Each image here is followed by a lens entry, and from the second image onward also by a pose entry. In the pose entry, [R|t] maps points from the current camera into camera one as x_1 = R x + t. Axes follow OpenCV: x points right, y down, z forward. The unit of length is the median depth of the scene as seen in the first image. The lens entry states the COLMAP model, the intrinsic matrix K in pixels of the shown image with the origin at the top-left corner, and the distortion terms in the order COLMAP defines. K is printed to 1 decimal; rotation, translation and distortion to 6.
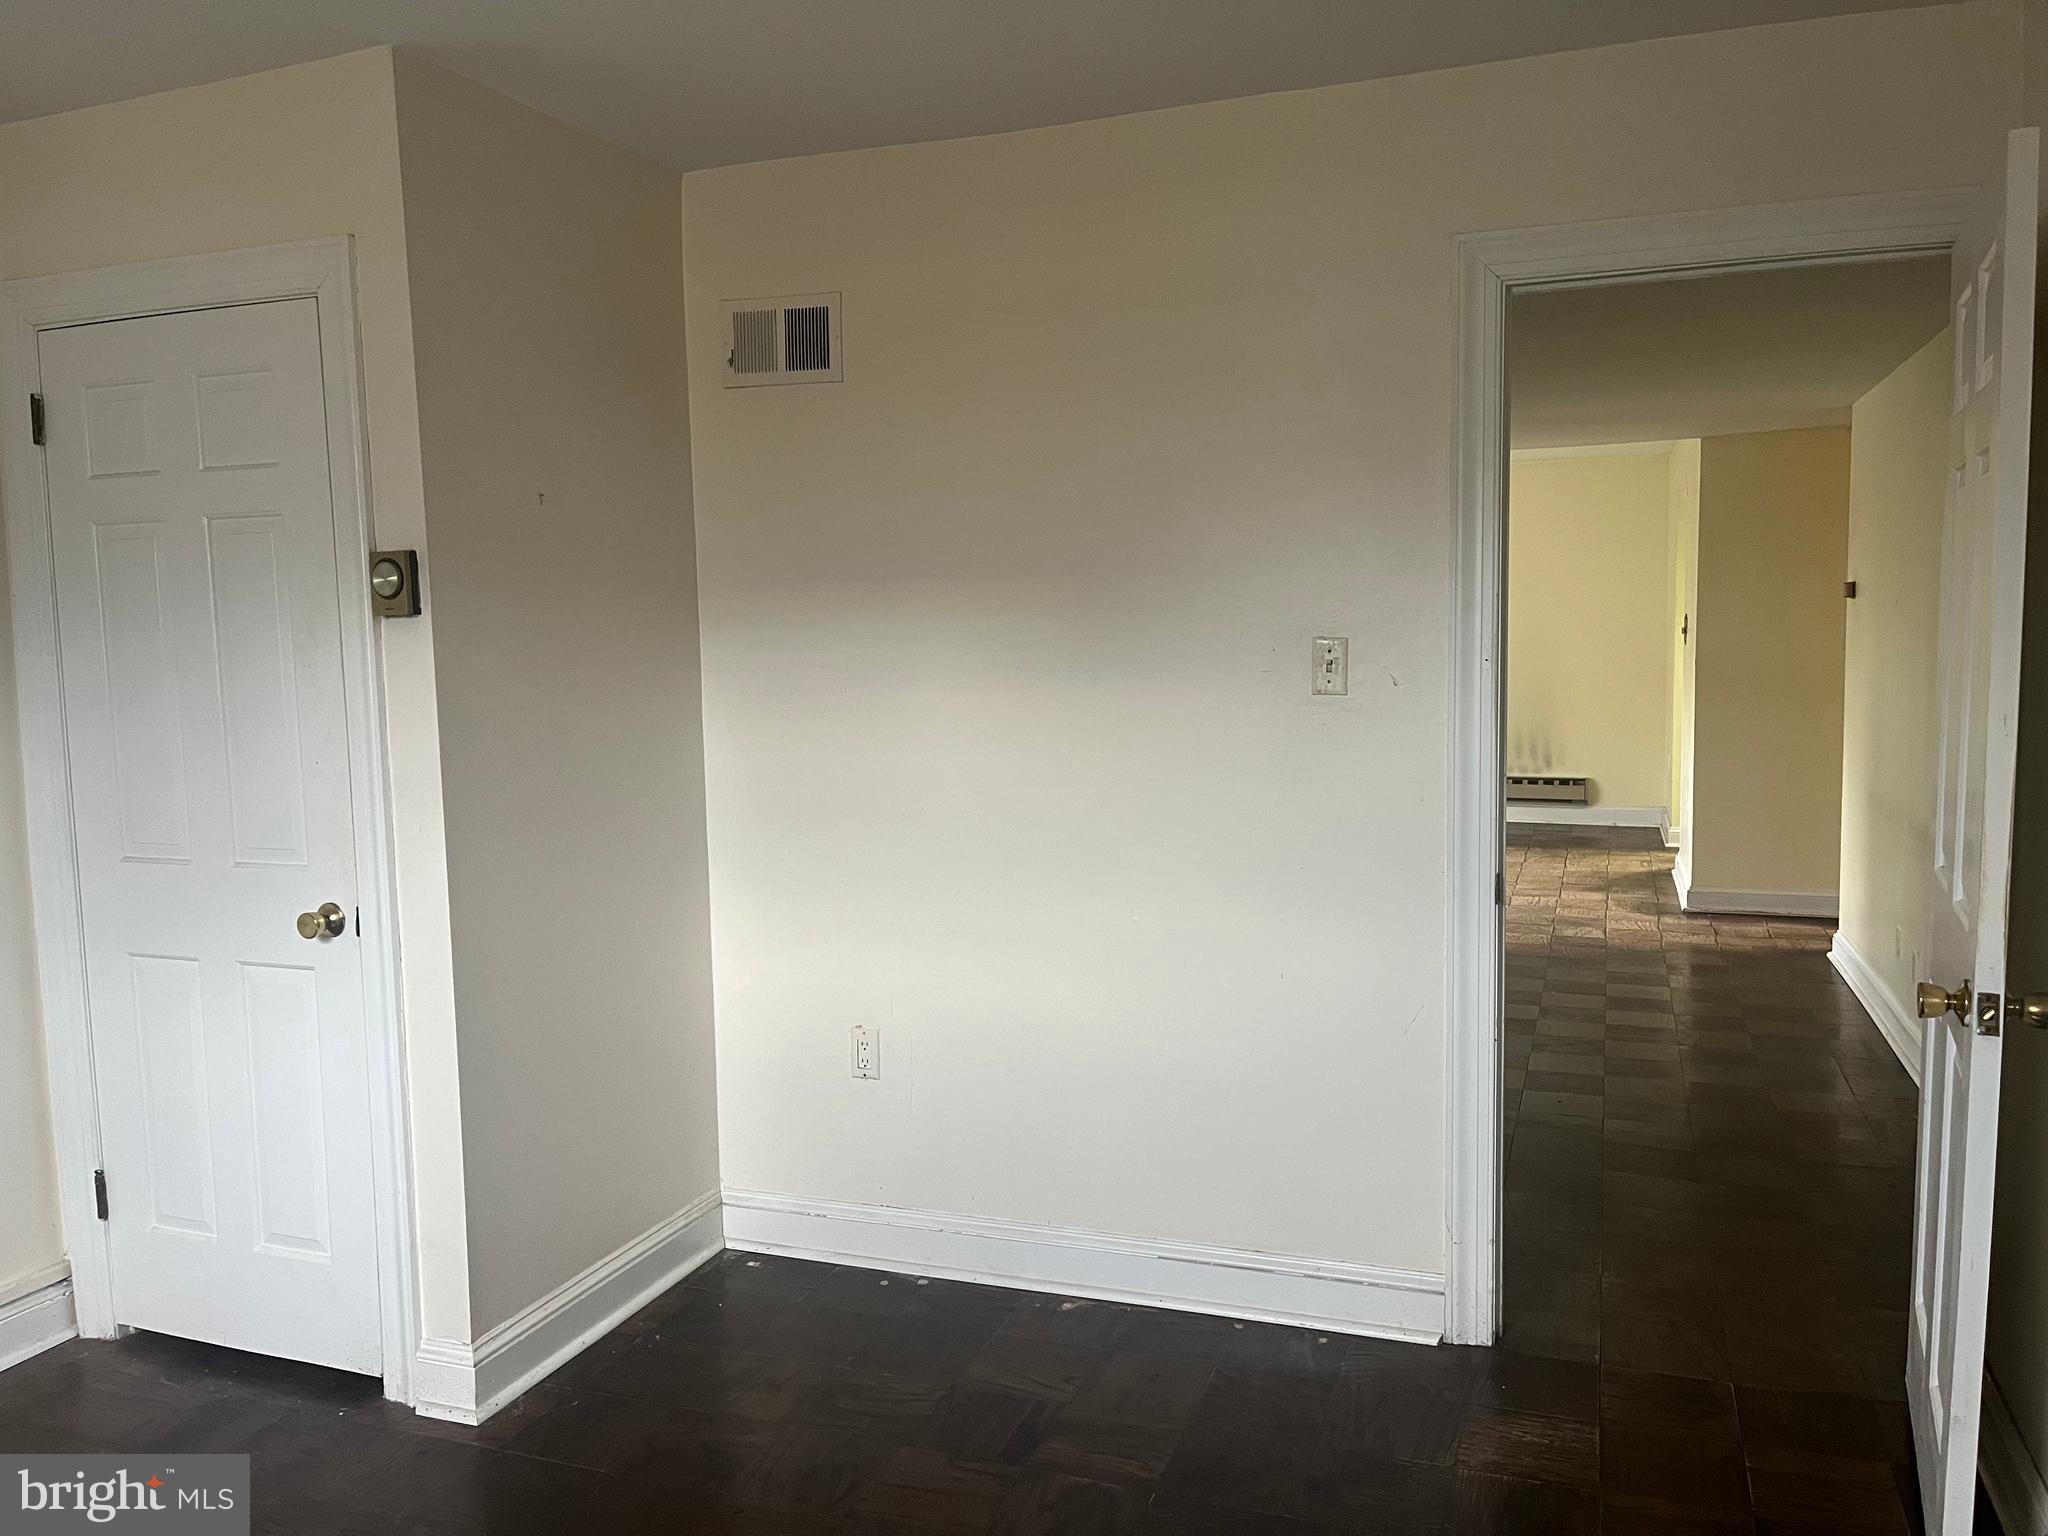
lens RADIAL K [[1528.2, 0, 1027.9], [0, 1528.2, 768.9], [0, 0, 1]] dist [0.041521, -0.009622]
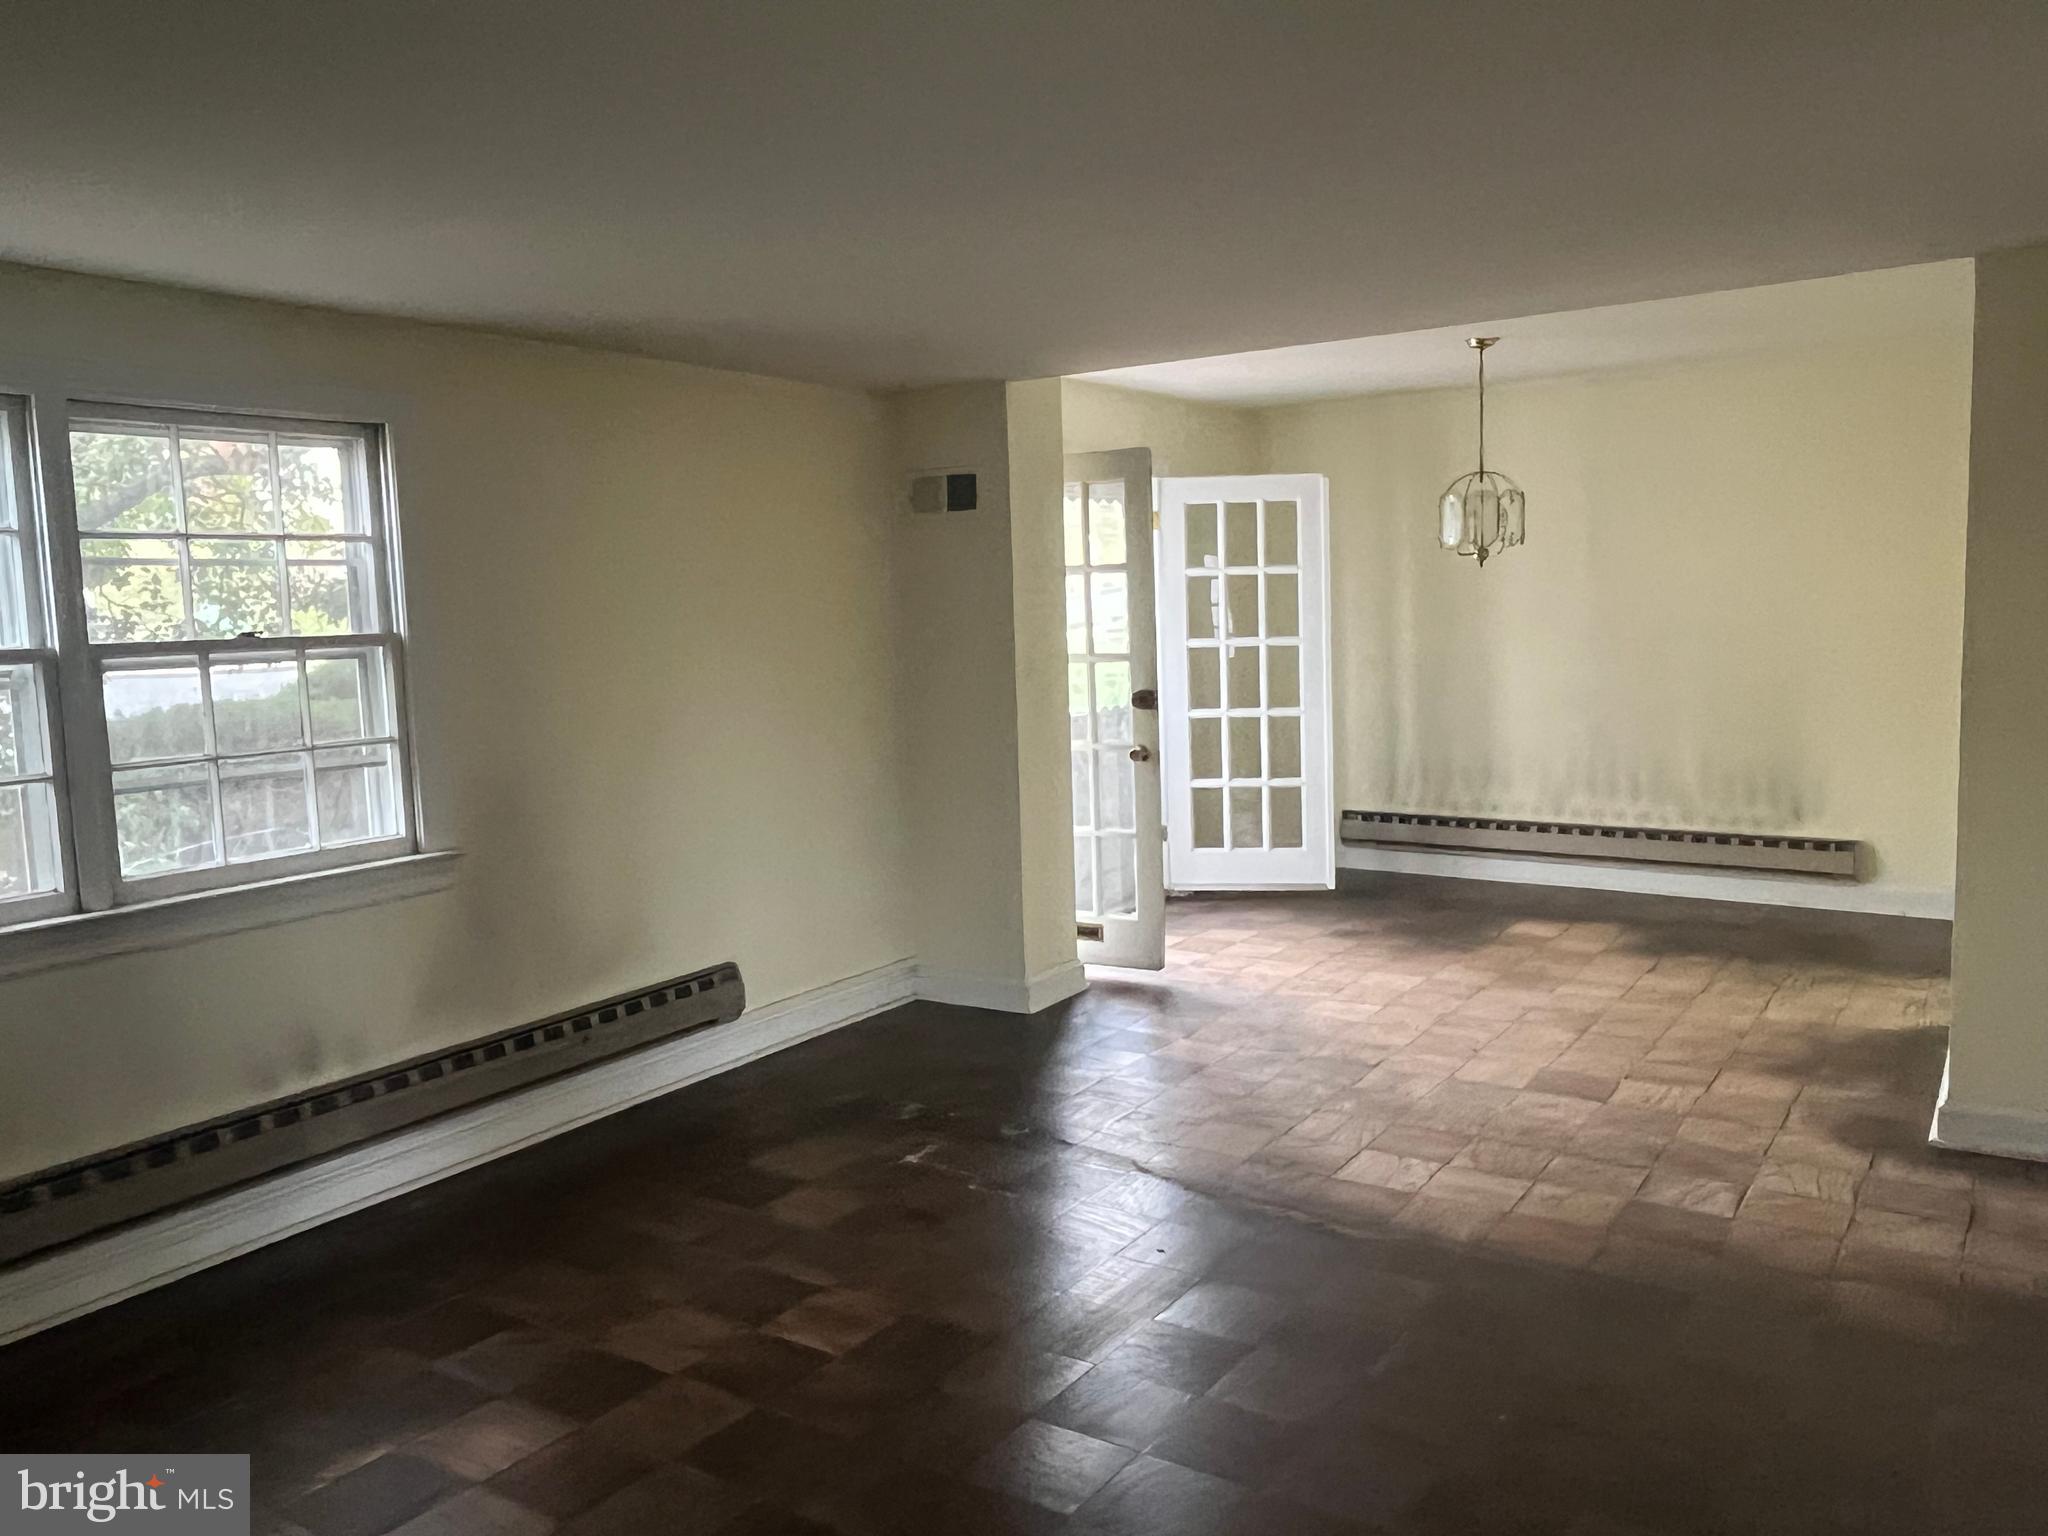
lens RADIAL K [[1532.0, 0, 1015.0], [0, 1532.0, 765.4], [0, 0, 1]] dist [0.008007, -0.006453]
pose [[0.972460, 0.022173, -0.232014, 0.215421], [-0.018221, 0.999650, 0.019165, -0.040925], [0.232358, -0.014410, 0.972524, 0.370432]]
